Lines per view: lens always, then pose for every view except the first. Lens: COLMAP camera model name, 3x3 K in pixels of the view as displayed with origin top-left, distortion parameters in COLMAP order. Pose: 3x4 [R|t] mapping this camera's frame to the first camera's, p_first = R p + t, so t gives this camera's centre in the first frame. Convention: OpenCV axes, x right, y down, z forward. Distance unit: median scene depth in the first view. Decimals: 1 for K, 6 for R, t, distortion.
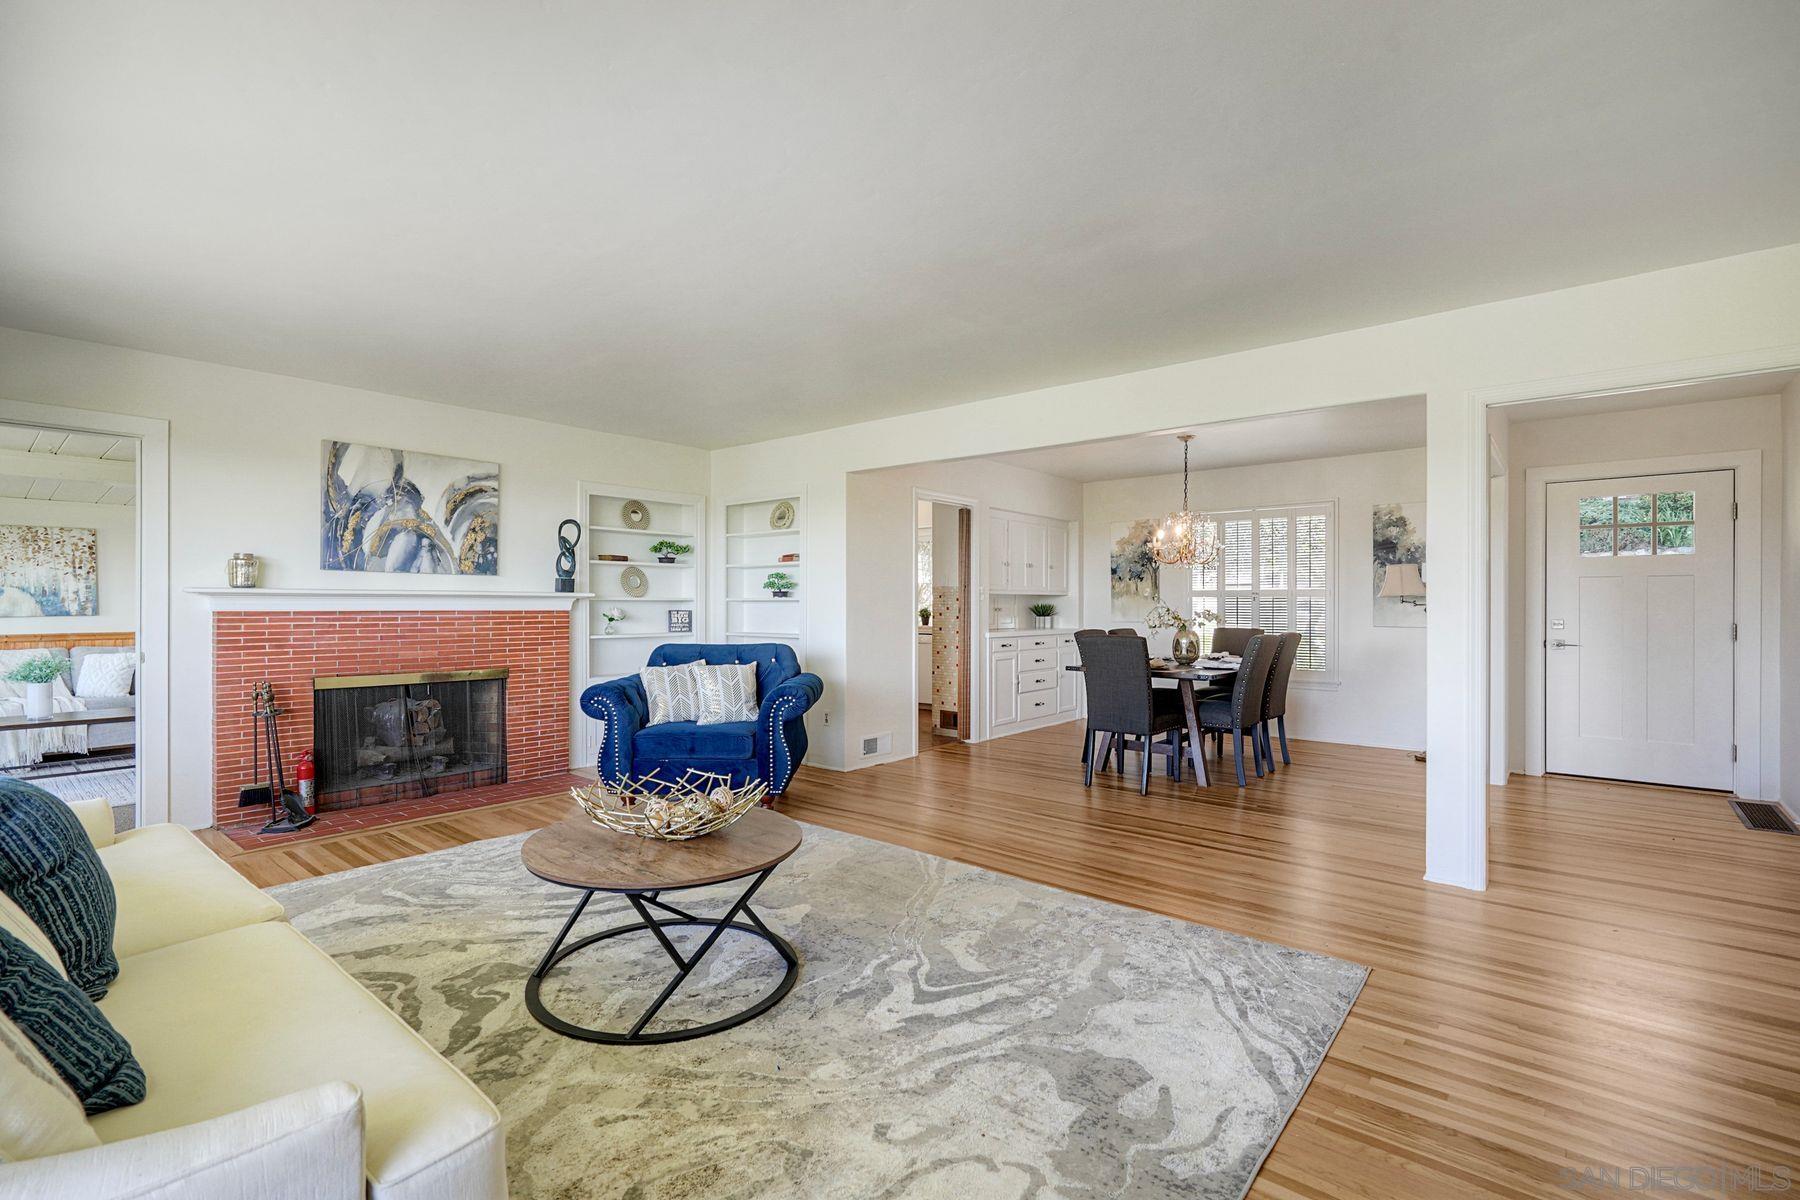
lens RADIAL K [[820.1, 0, 886.9], [0, 820.1, 598.6], [0, 0, 1]] dist [-0.001177, 0.000449]
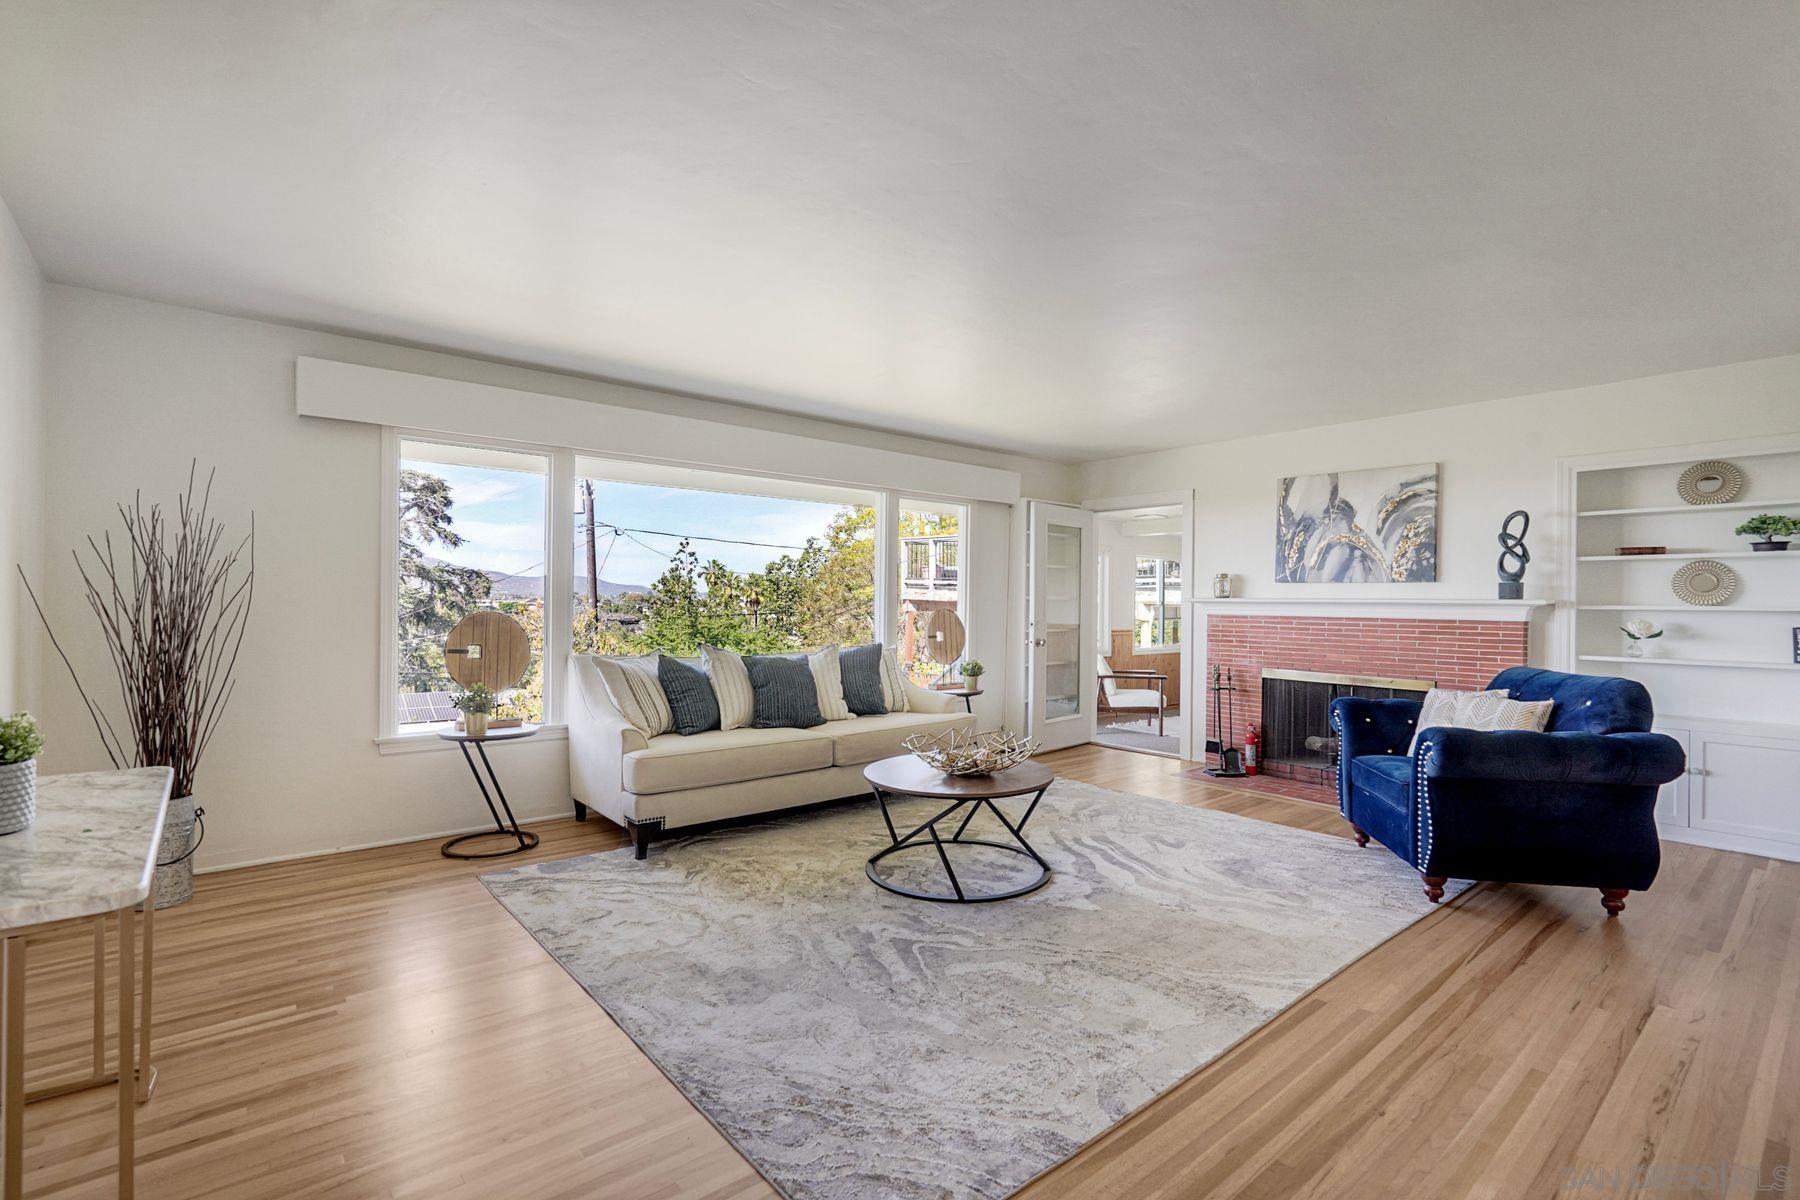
lens RADIAL K [[820.1, 0, 885.9], [0, 820.1, 603.8], [0, 0, 1]] dist [-0.001177, 0.000449]
pose [[-0.177275, -0.003213, -0.984156, 0.623843], [-0.005874, 0.999980, -0.002207, 0.002660], [0.984144, 0.005390, -0.177290, 0.612730]]
